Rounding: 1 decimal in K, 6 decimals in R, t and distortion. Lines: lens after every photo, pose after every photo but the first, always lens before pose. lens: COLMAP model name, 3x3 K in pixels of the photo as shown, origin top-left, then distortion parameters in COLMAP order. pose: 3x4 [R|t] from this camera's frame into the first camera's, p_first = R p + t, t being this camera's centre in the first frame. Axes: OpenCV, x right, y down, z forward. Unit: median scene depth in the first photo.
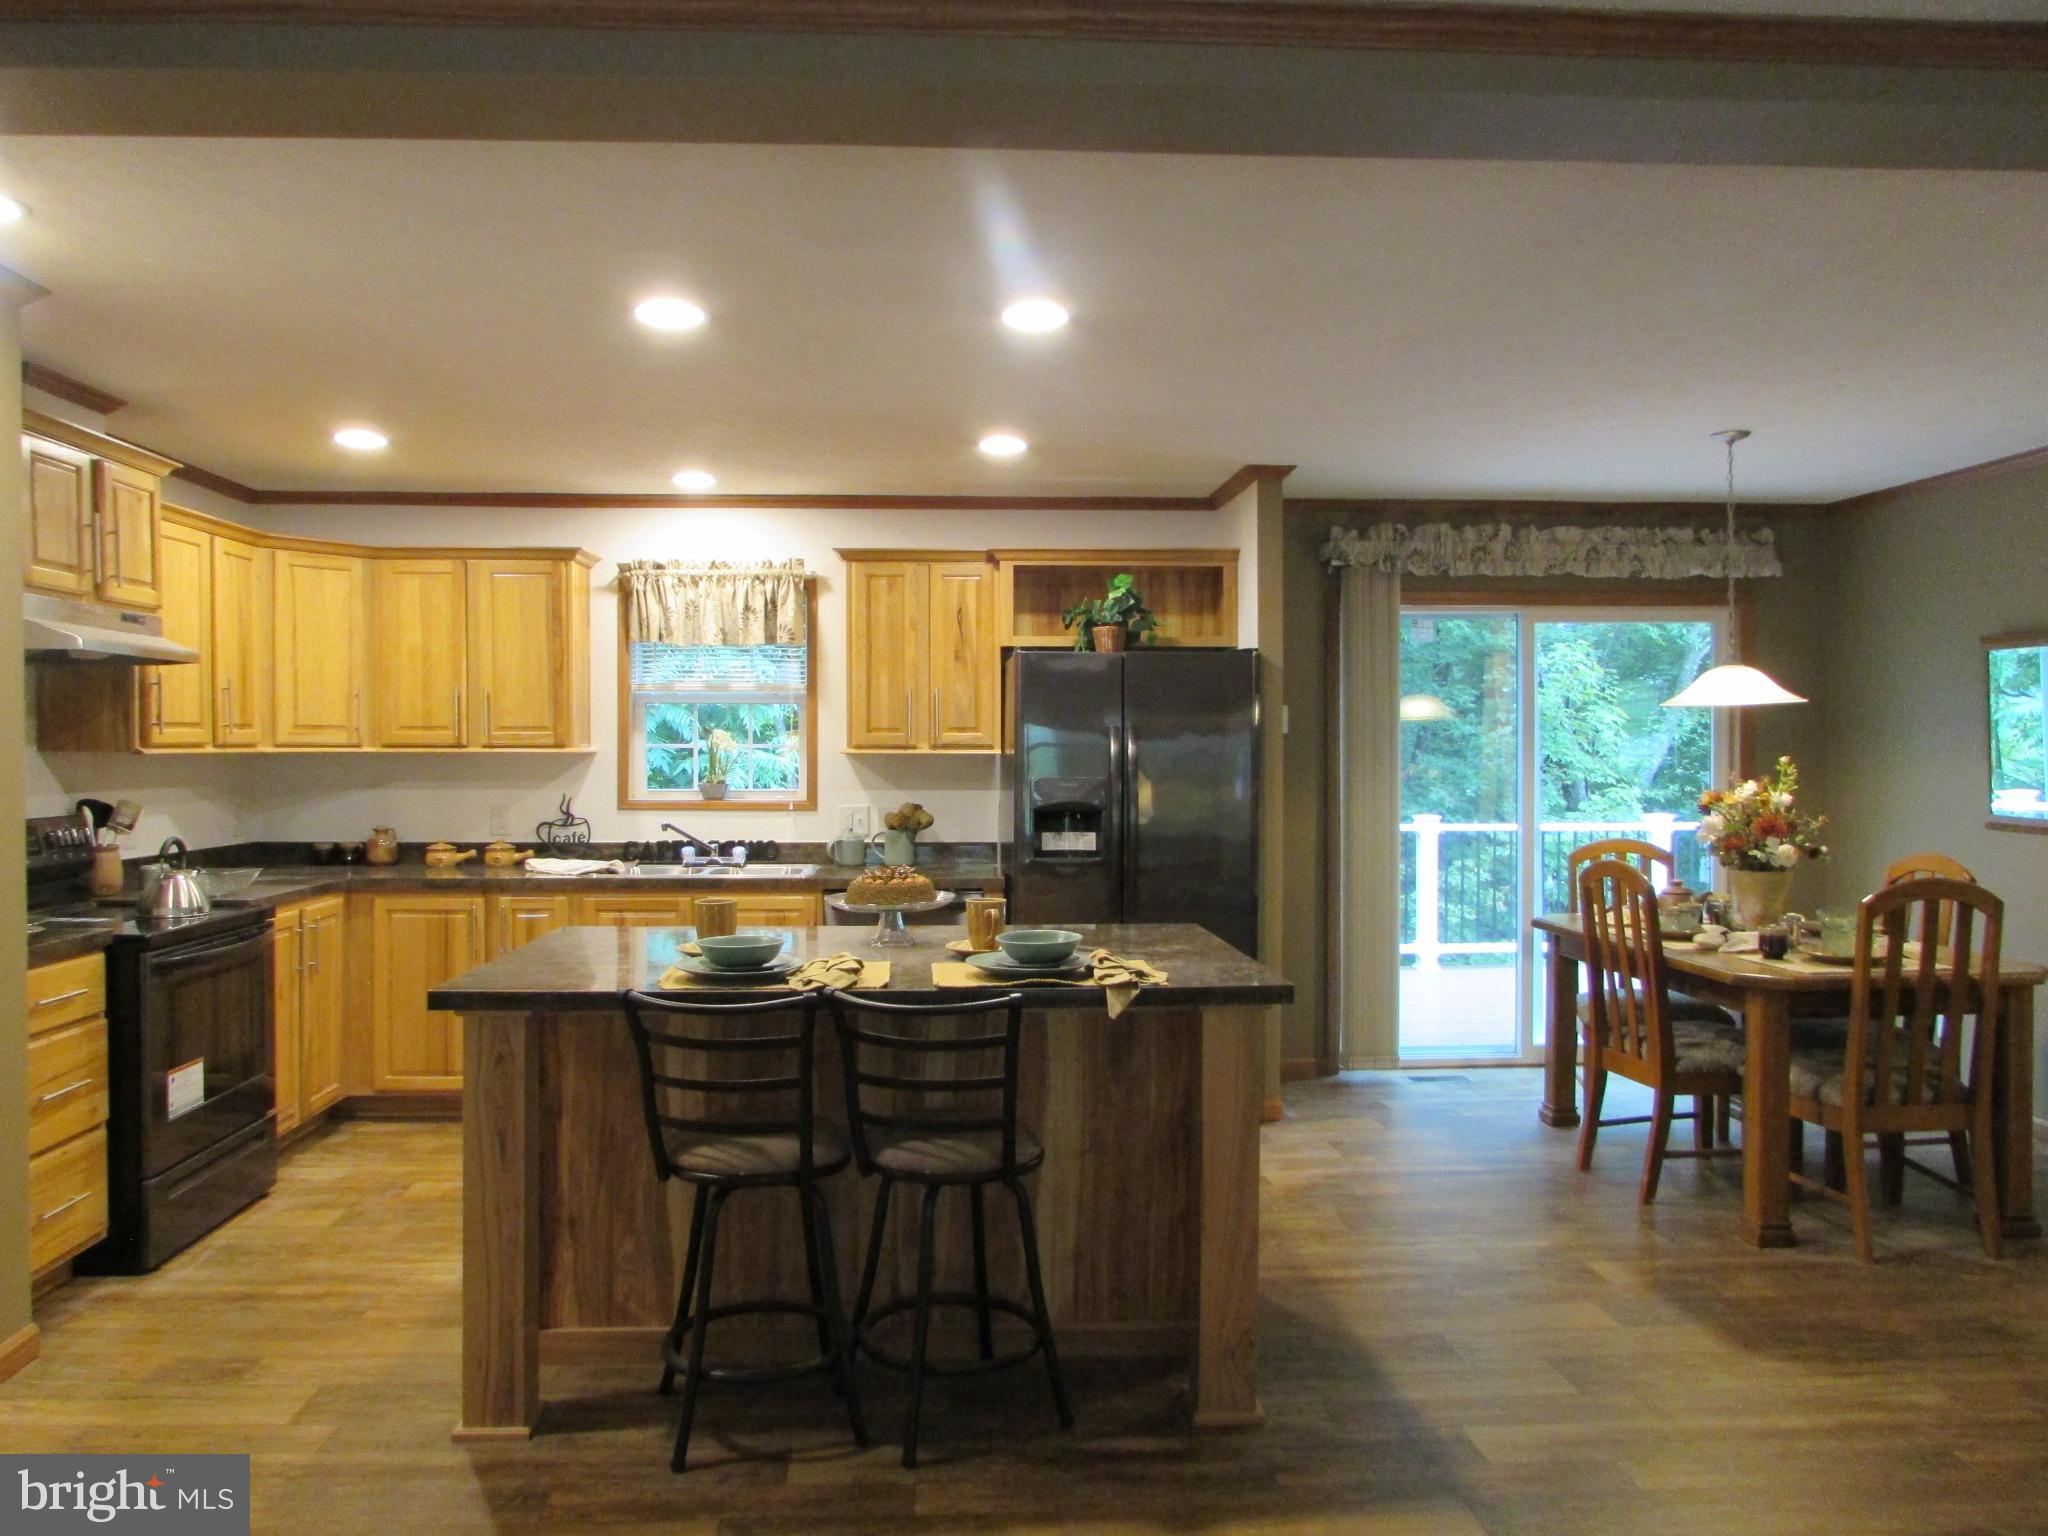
lens RADIAL K [[1476.0, 0, 1033.5], [0, 1476.0, 772.9], [0, 0, 1]] dist [-0.024695, 0.001180]
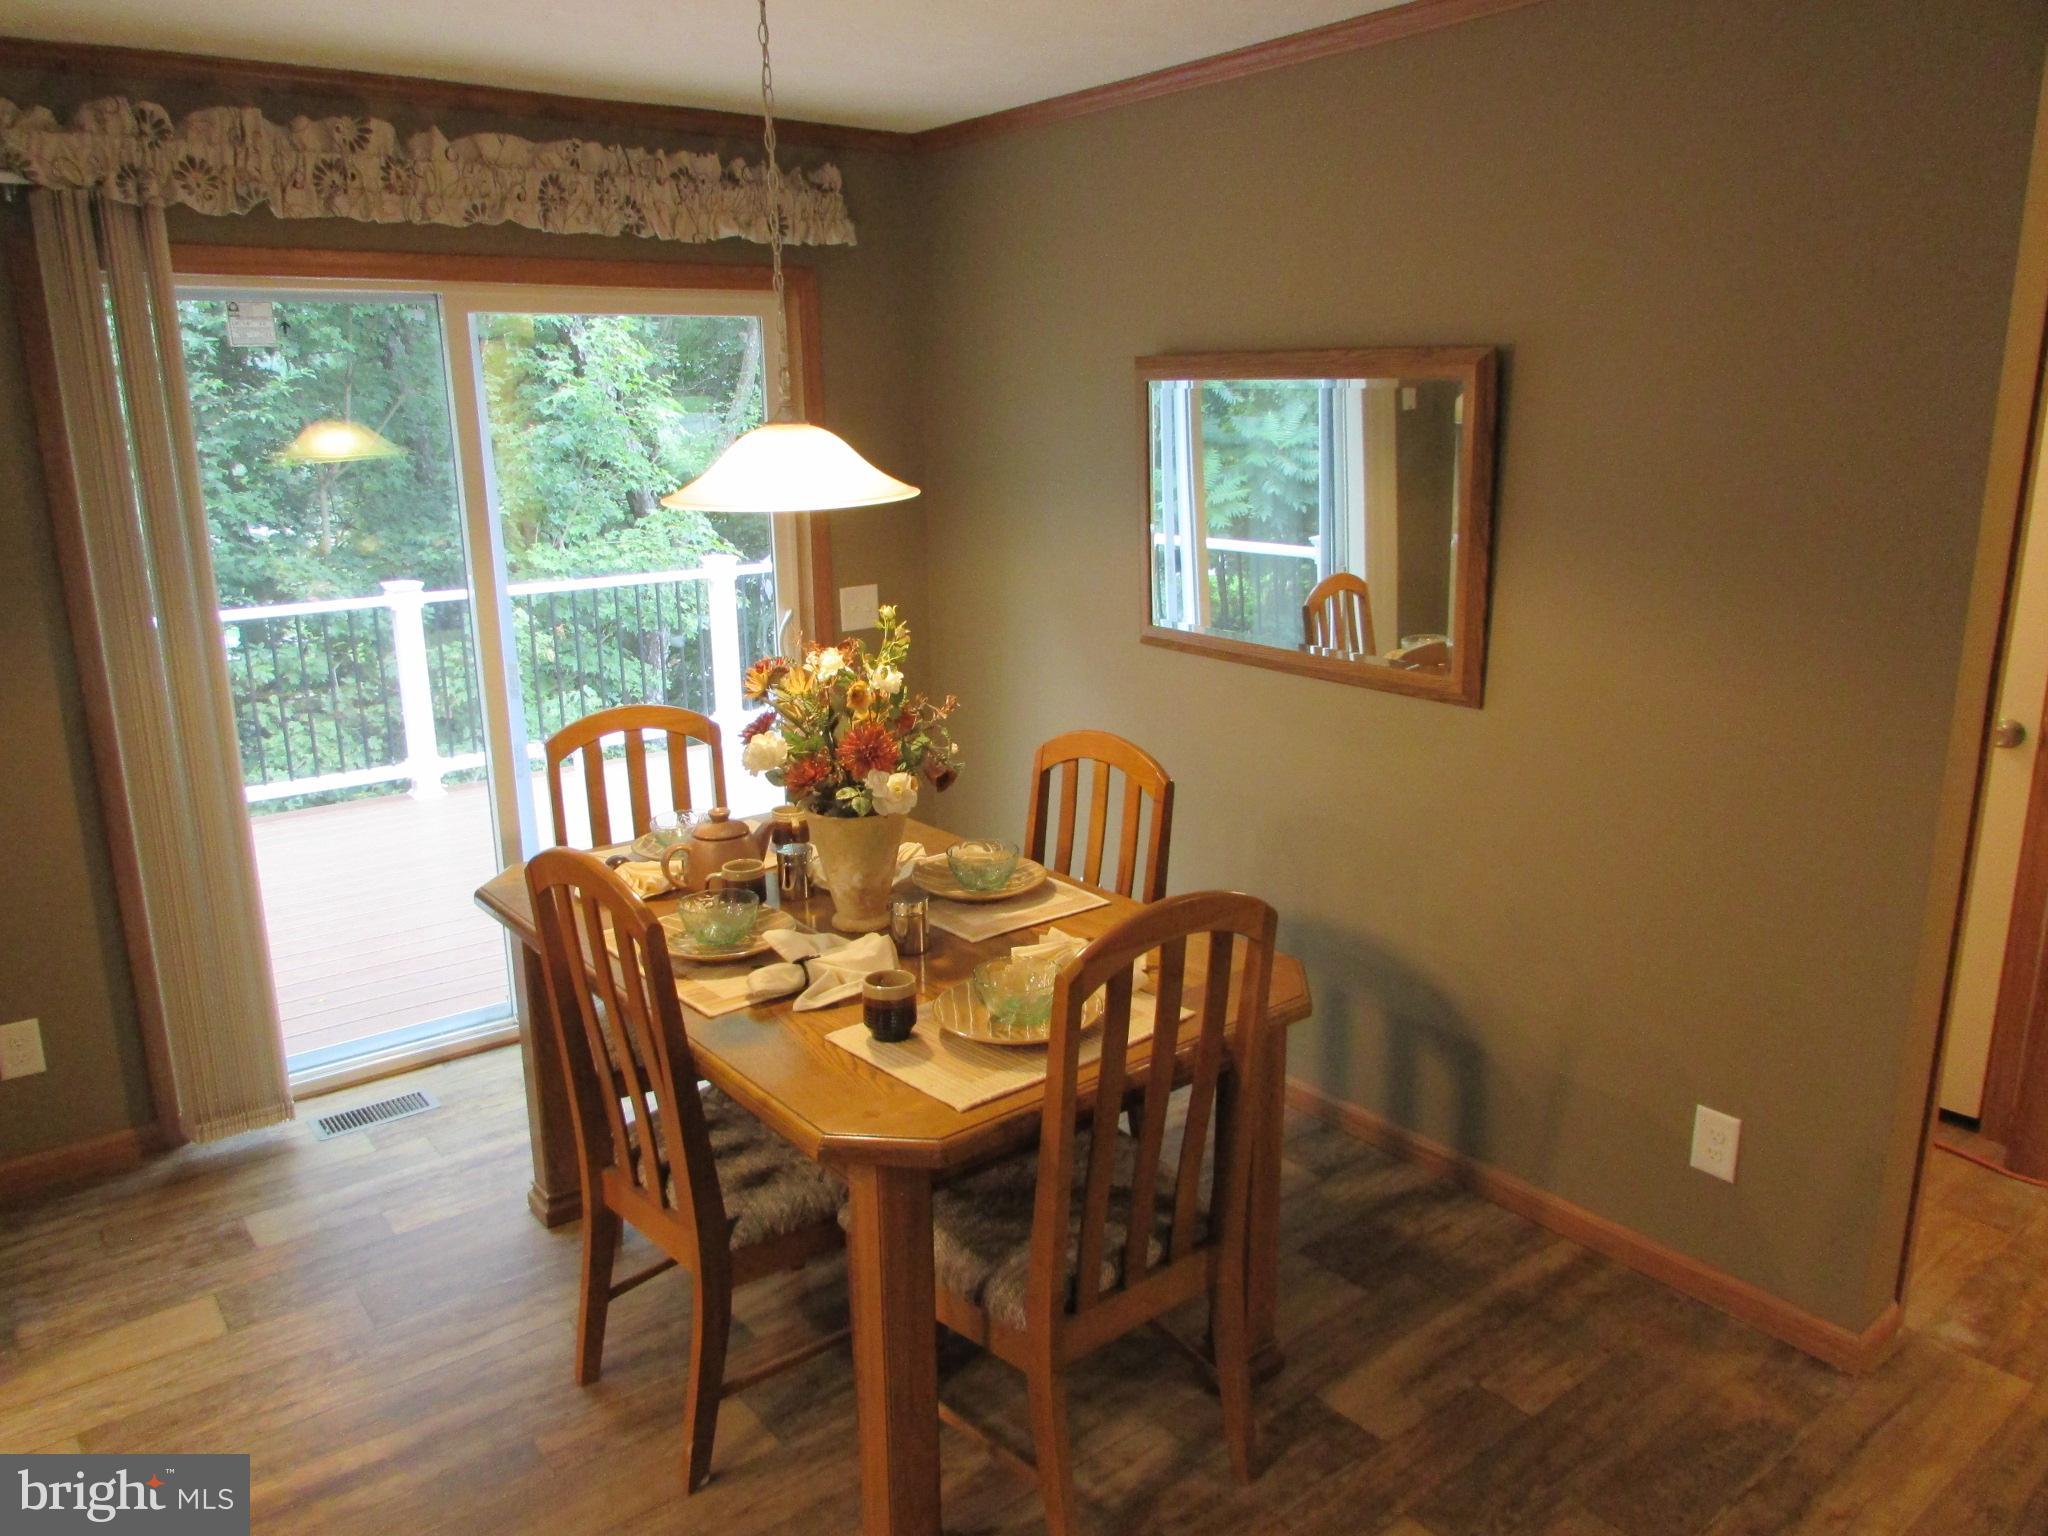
lens RADIAL K [[1455.2, 0, 1015.3], [0, 1455.2, 765.5], [0, 0, 1]] dist [-0.023627, -0.010037]
pose [[0.832140, -0.140930, 0.536360, 0.201424], [0.019664, 0.974061, 0.225429, -0.055850], [-0.554217, -0.177042, 0.813326, 0.415450]]
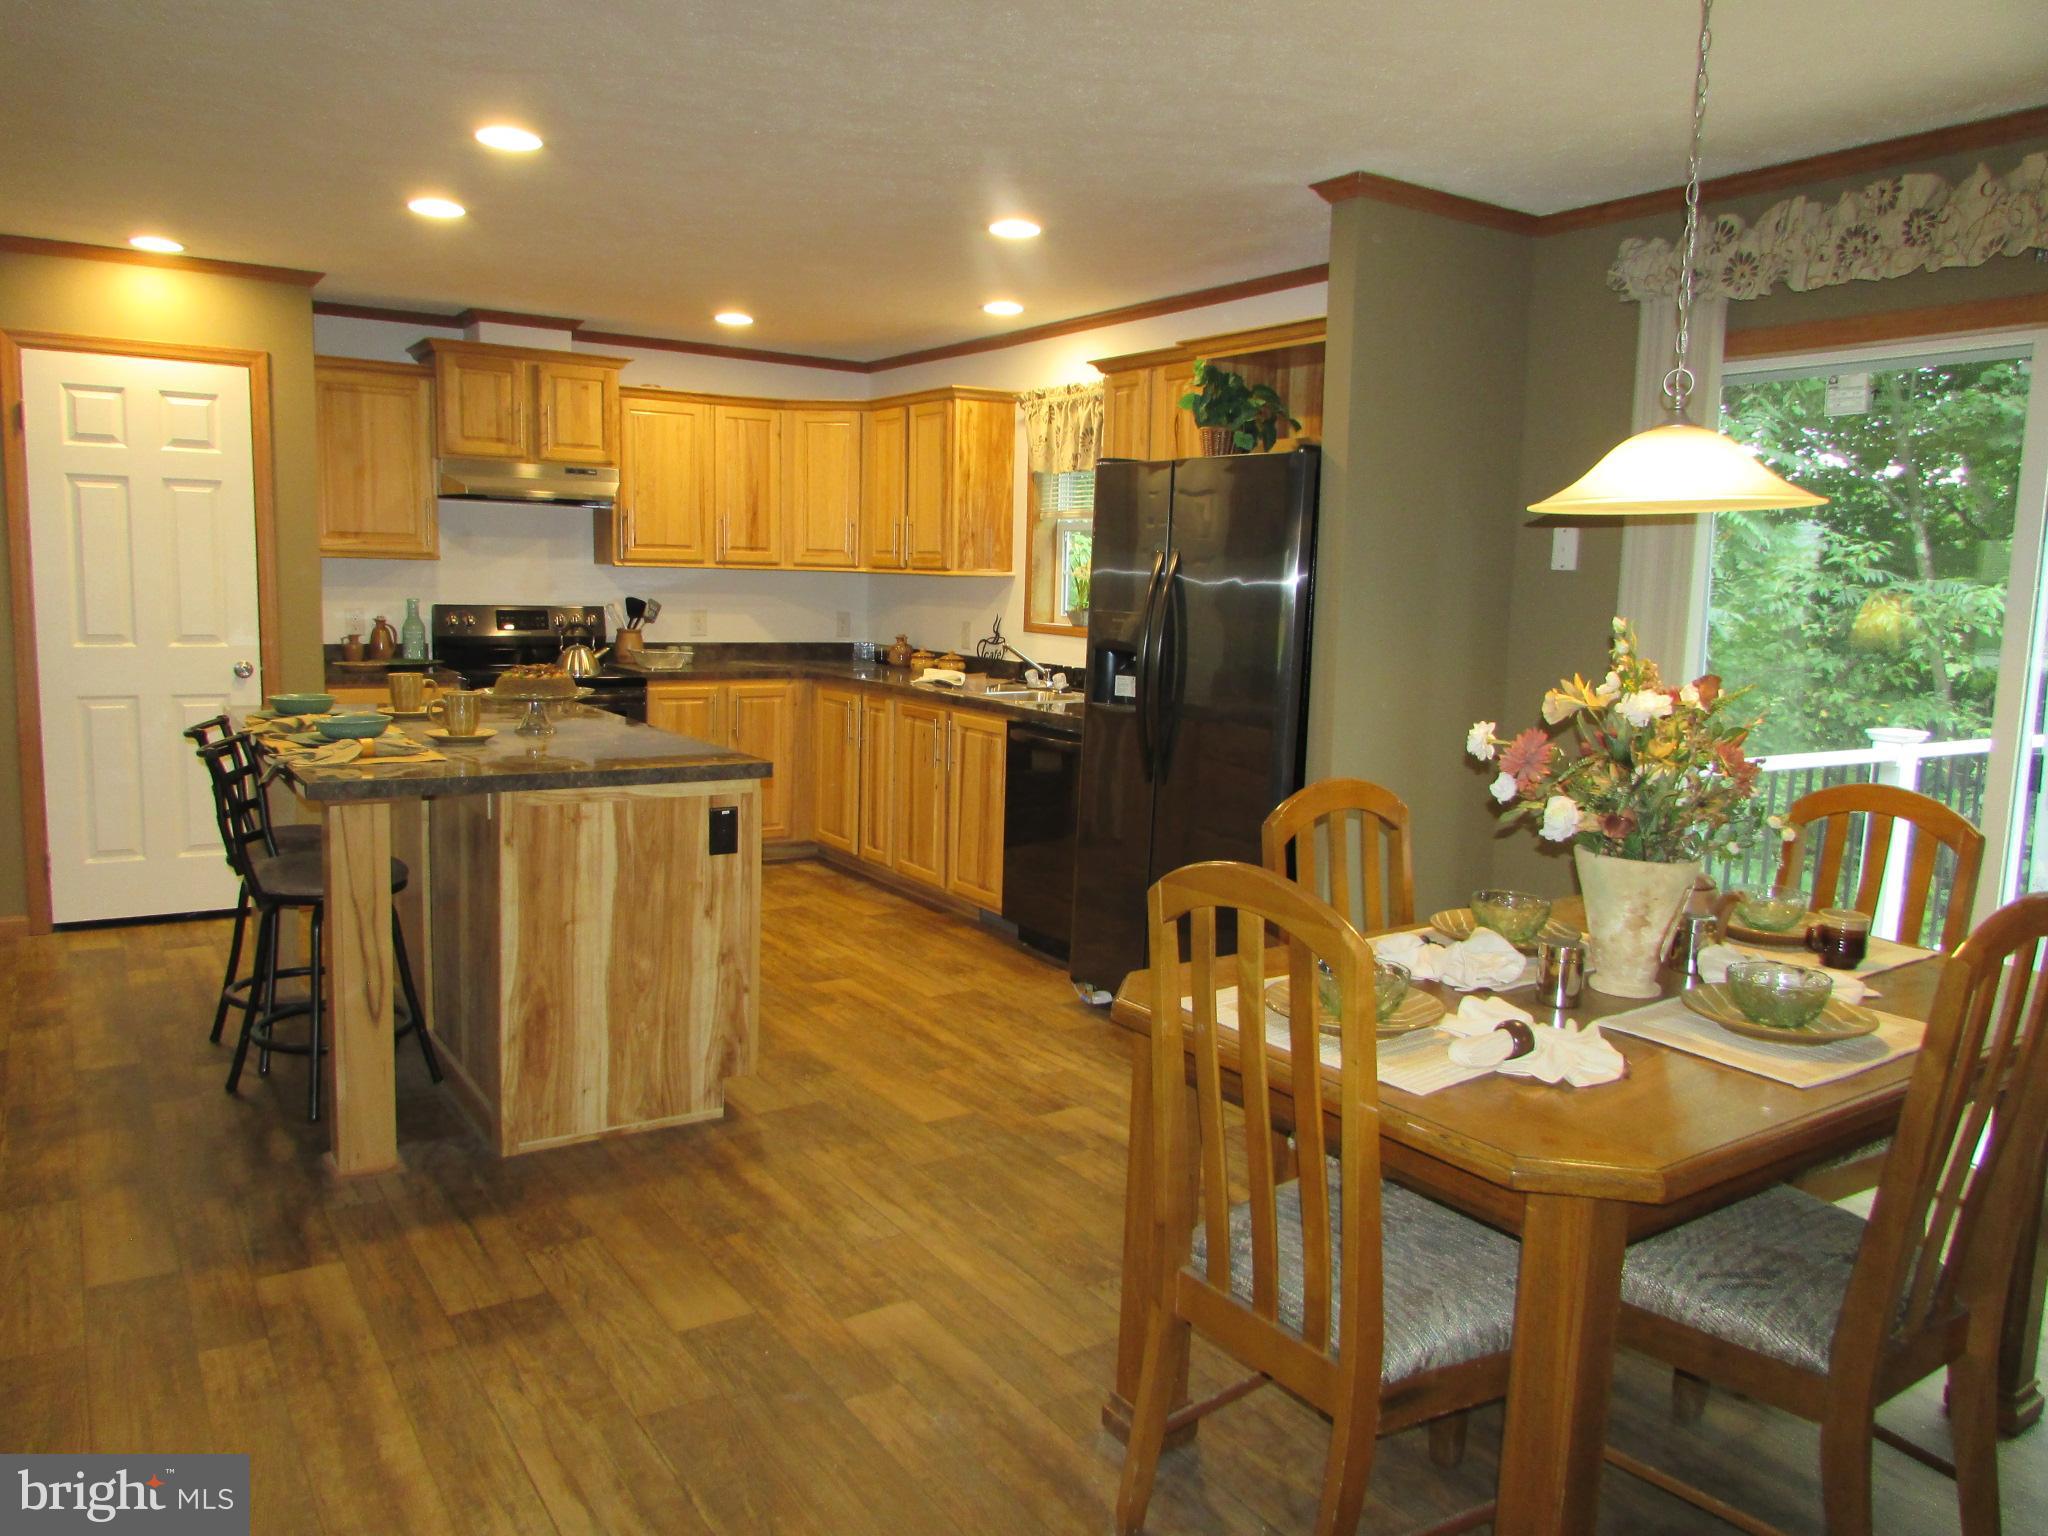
lens RADIAL K [[1476.0, 0, 1033.5], [0, 1476.0, 772.9], [0, 0, 1]] dist [-0.024695, 0.001180]
pose [[0.501538, 0.129626, -0.855370, 0.659822], [-0.044277, 0.991262, 0.124258, -0.006700], [0.864002, -0.024447, 0.502894, 0.469977]]
